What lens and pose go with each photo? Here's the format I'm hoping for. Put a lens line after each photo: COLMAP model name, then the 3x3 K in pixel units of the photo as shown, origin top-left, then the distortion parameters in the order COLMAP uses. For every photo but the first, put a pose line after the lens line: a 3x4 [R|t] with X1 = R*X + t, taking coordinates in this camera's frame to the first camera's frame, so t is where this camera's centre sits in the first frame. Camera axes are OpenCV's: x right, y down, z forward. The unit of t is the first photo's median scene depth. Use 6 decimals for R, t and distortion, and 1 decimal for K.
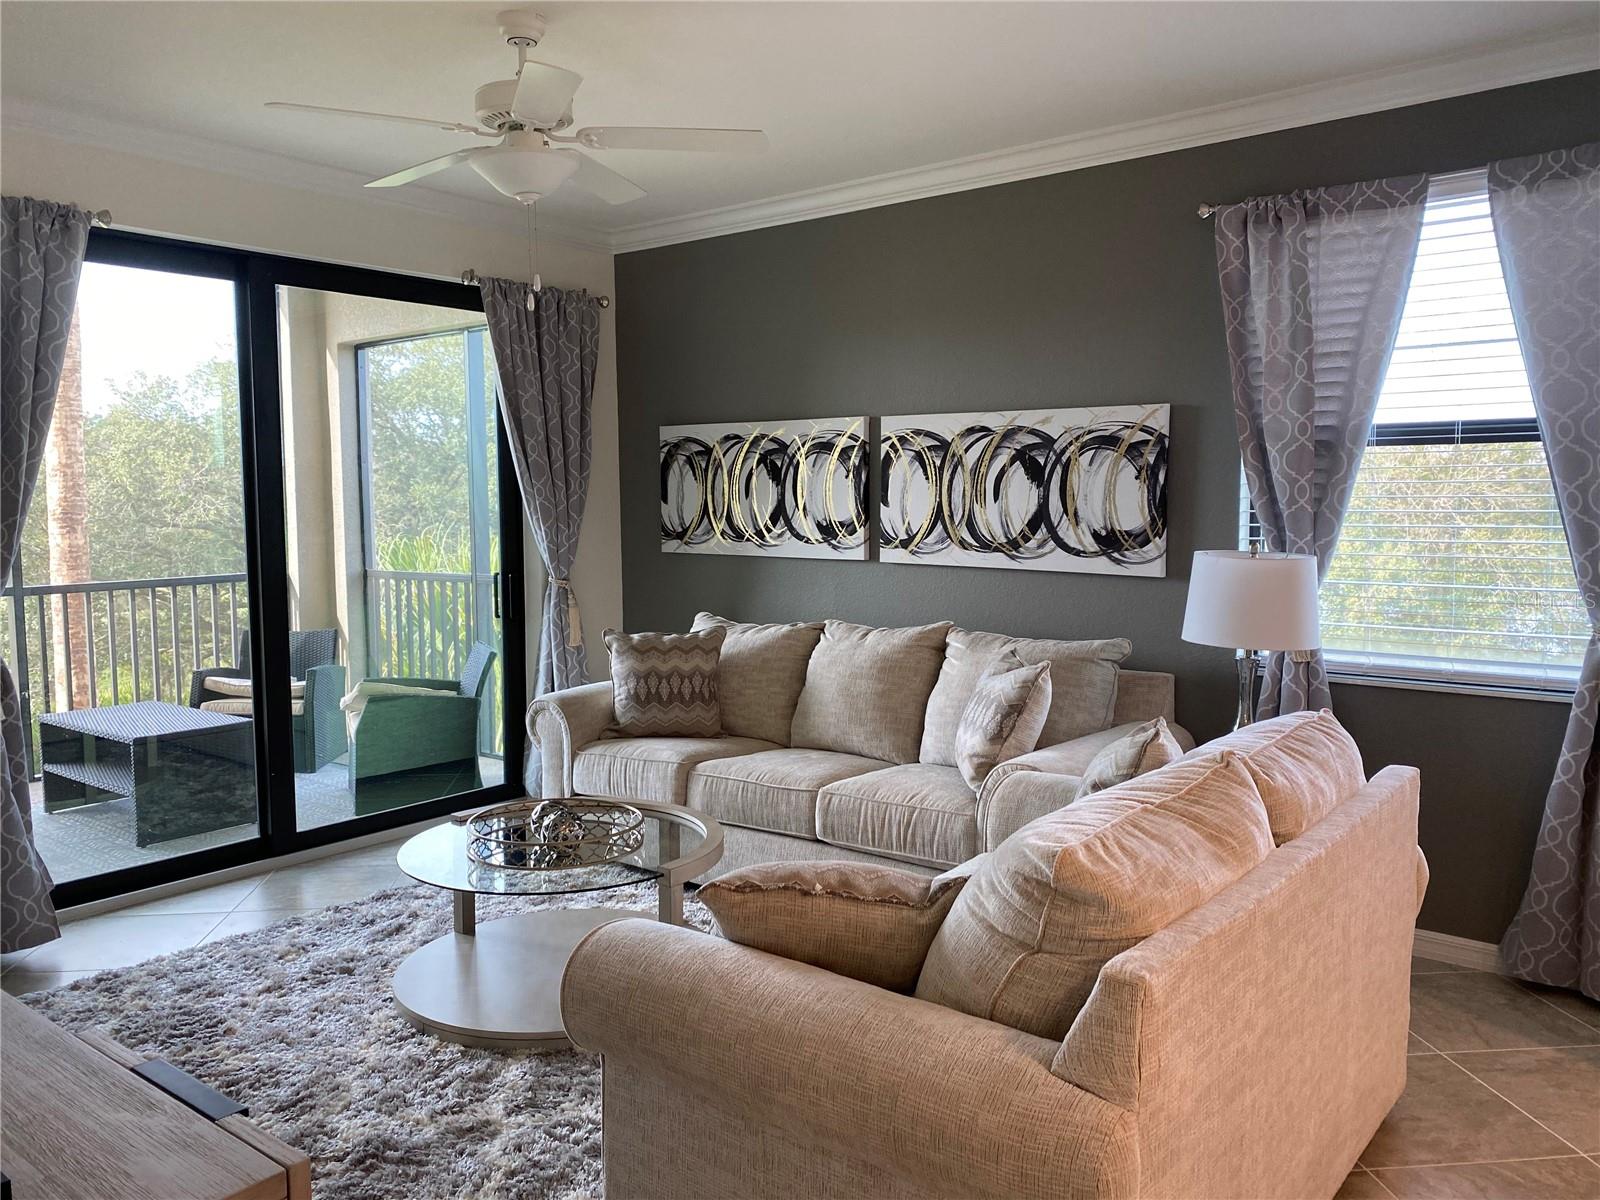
lens RADIAL K [[1221.2, 0, 796.3], [0, 1221.2, 595.2], [0, 0, 1]] dist [0.040734, -0.042599]
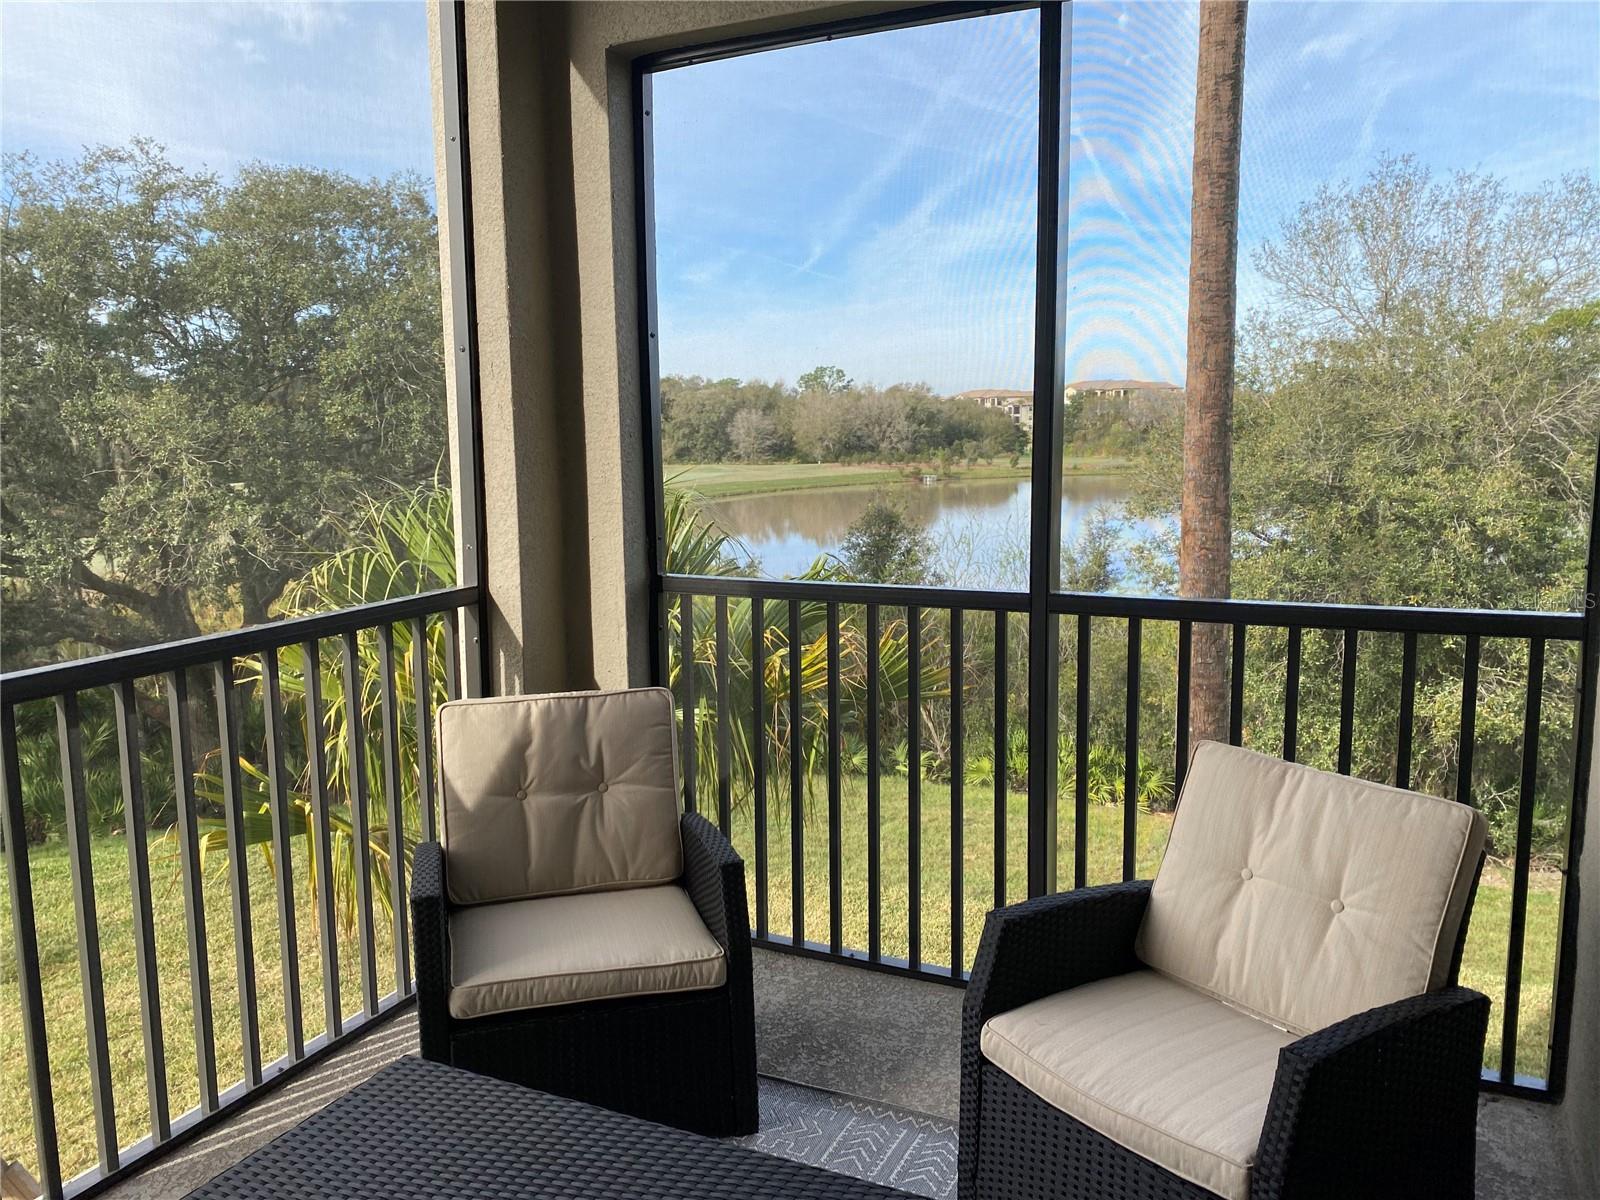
lens RADIAL K [[1210.7, 0, 800.0], [0, 1210.7, 600.0], [0, 0, 1]] dist [0.053276, -0.093232]
pose [[0.974492, -0.037801, 0.221214, -0.651752], [0.023414, 0.997458, 0.067305, -0.065508], [-0.223196, -0.060408, 0.972900, 0.886565]]
